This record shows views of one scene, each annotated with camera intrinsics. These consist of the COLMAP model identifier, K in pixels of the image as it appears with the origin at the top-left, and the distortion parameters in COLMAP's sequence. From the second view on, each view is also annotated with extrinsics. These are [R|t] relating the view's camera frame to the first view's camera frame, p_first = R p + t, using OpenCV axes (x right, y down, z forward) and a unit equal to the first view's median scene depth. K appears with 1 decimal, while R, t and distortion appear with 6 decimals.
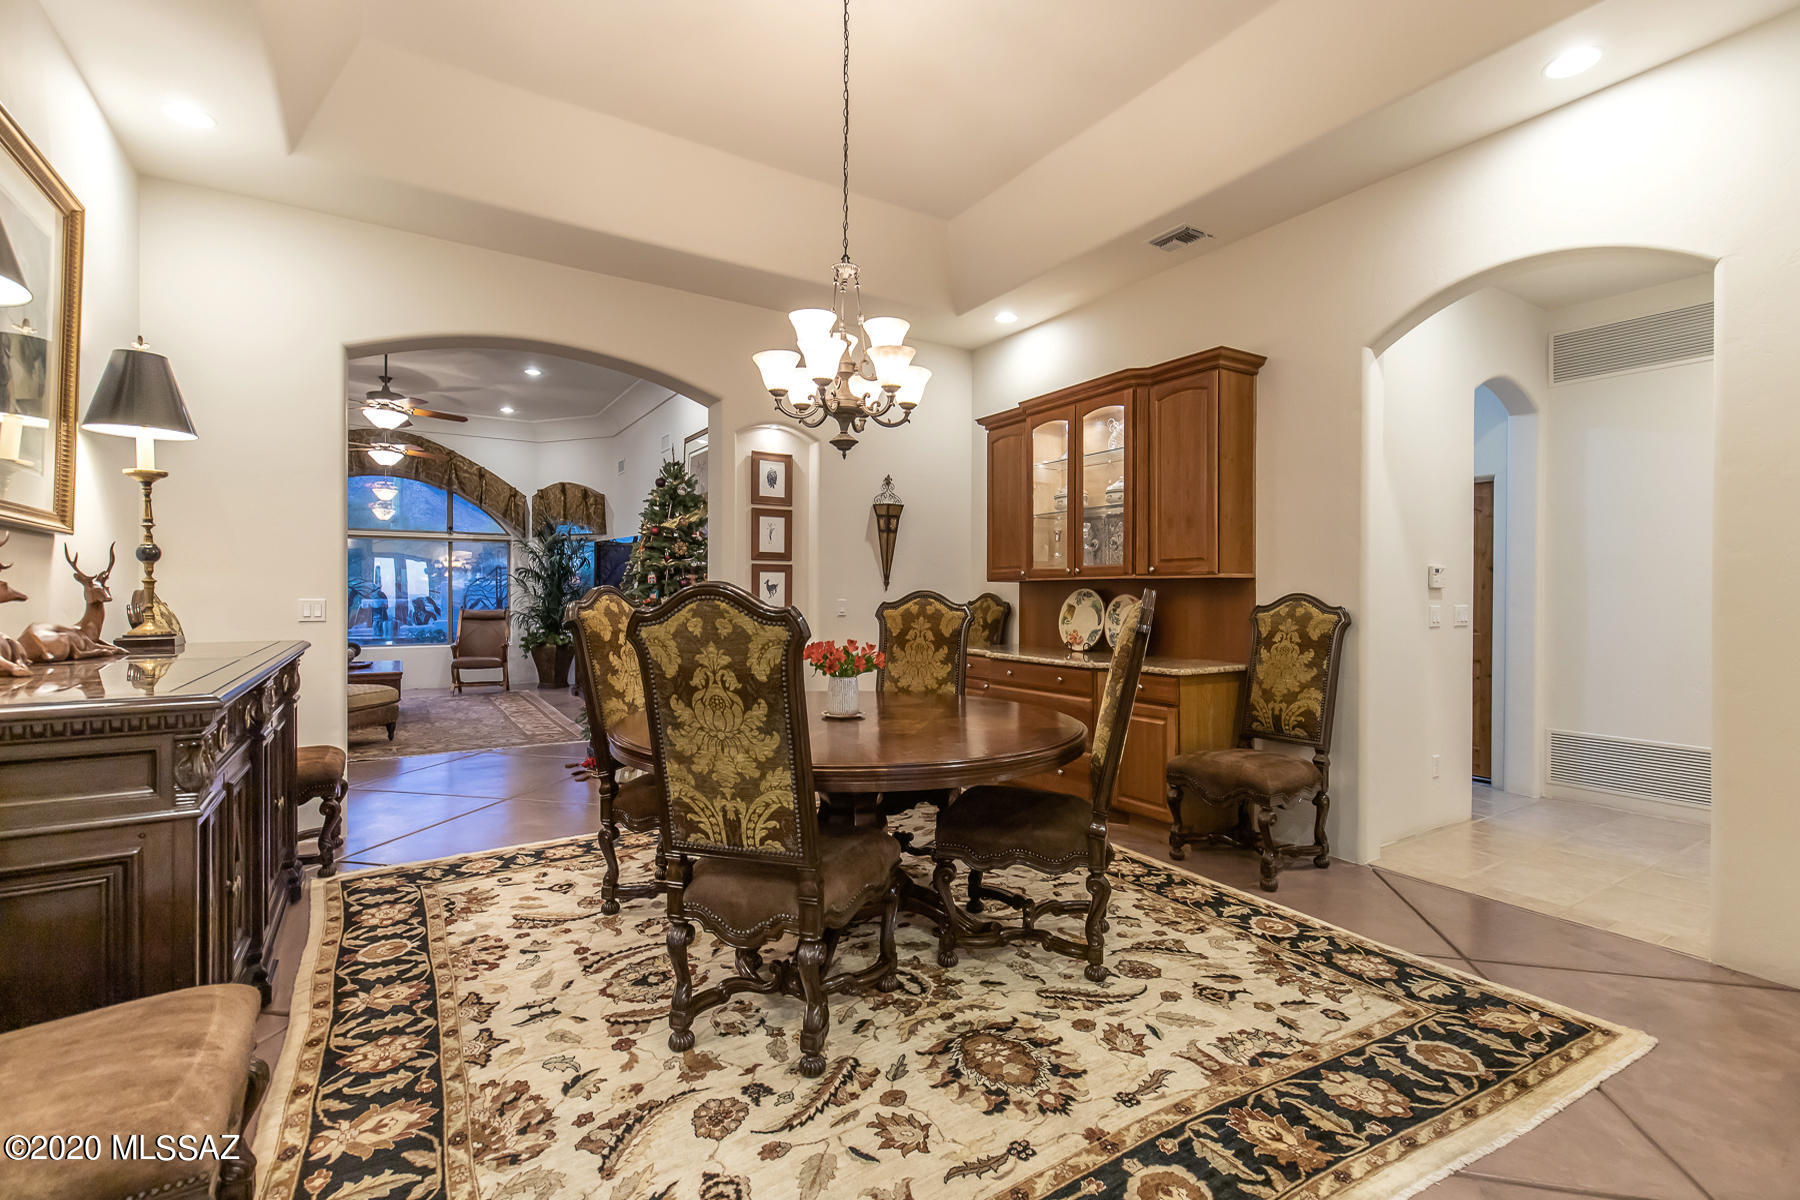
lens RADIAL K [[935.4, 0, 969.8], [0, 935.4, 604.9], [0, 0, 1]] dist [0.007063, -0.000429]
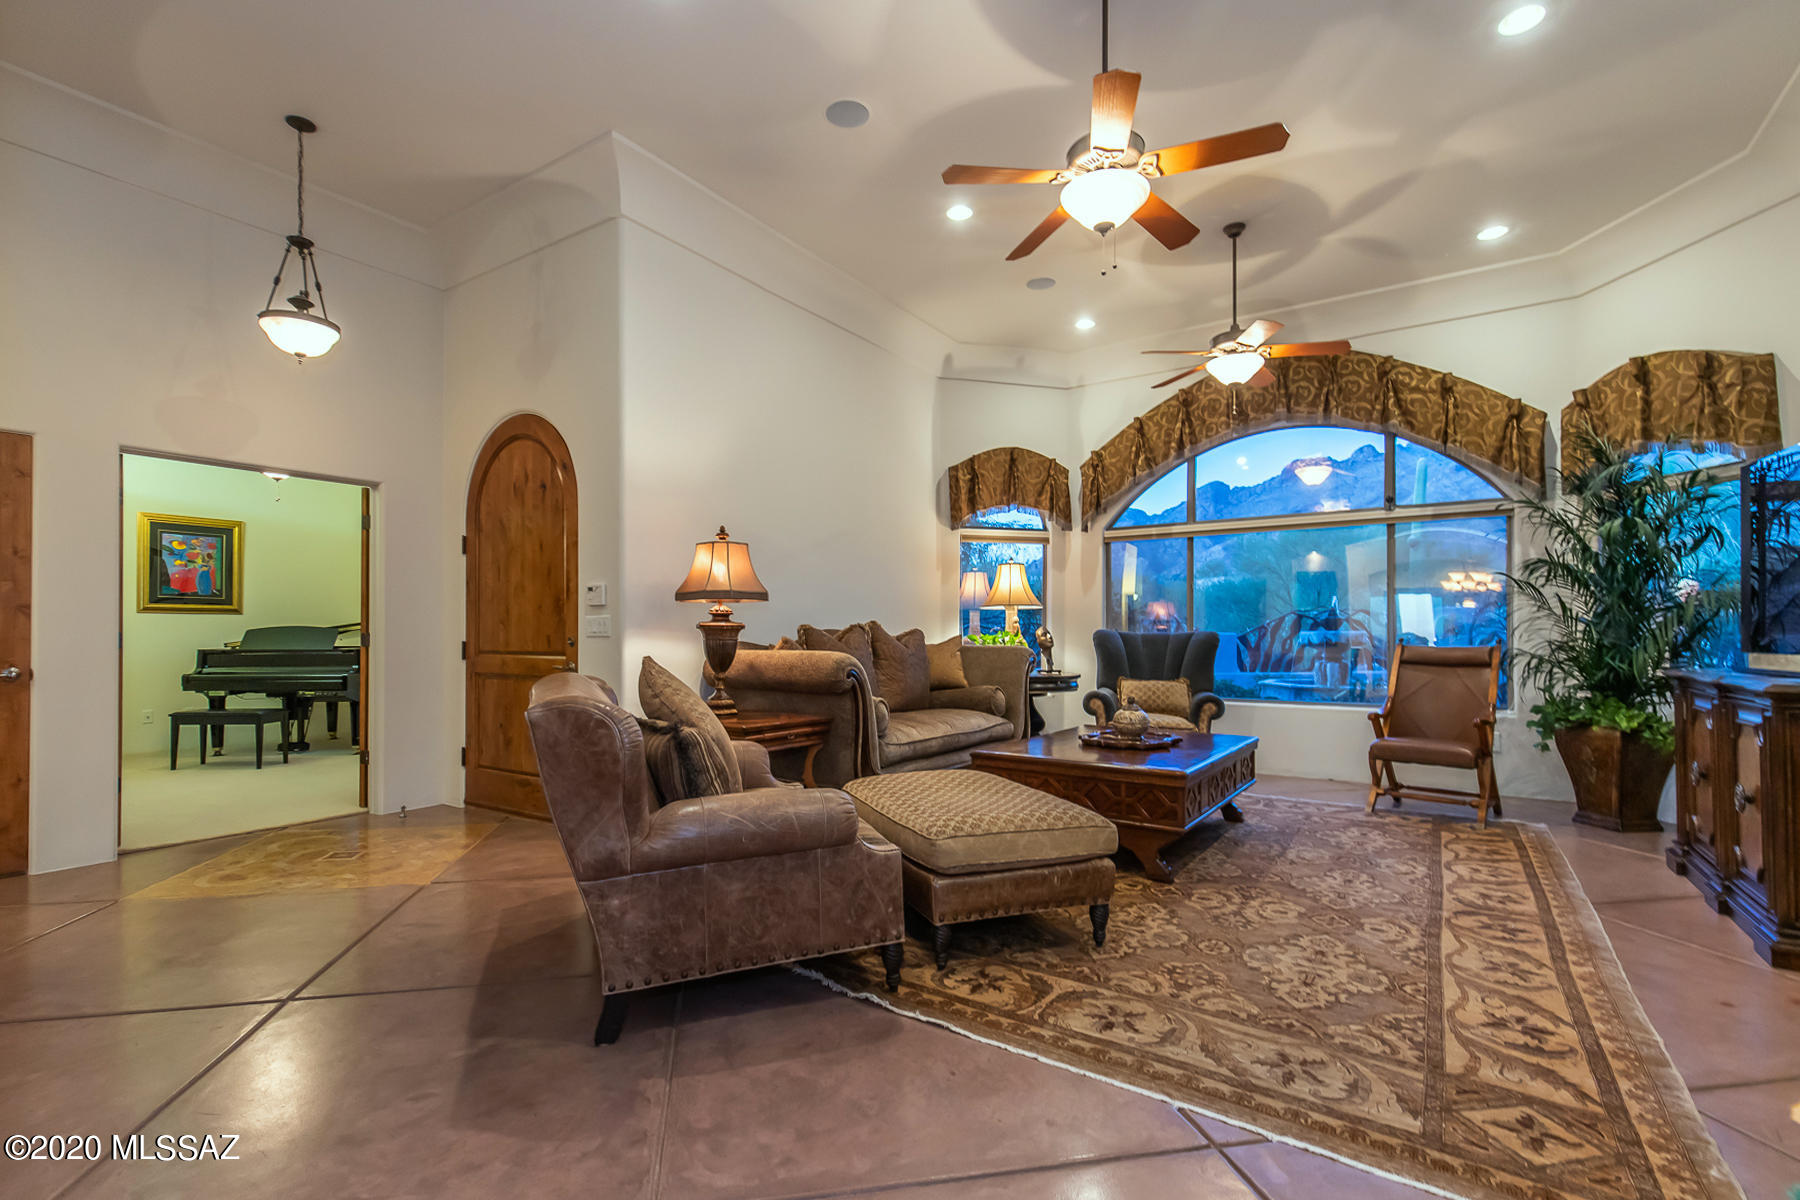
lens RADIAL K [[815.7, 0, 883.5], [0, 815.7, 624.8], [0, 0, 1]] dist [0.009988, -0.000327]
pose [[0.392221, -0.013381, -0.919774, -0.256452], [-0.003971, 0.999860, -0.016239, 0.002925], [0.919862, 0.010021, 0.392113, 0.609520]]
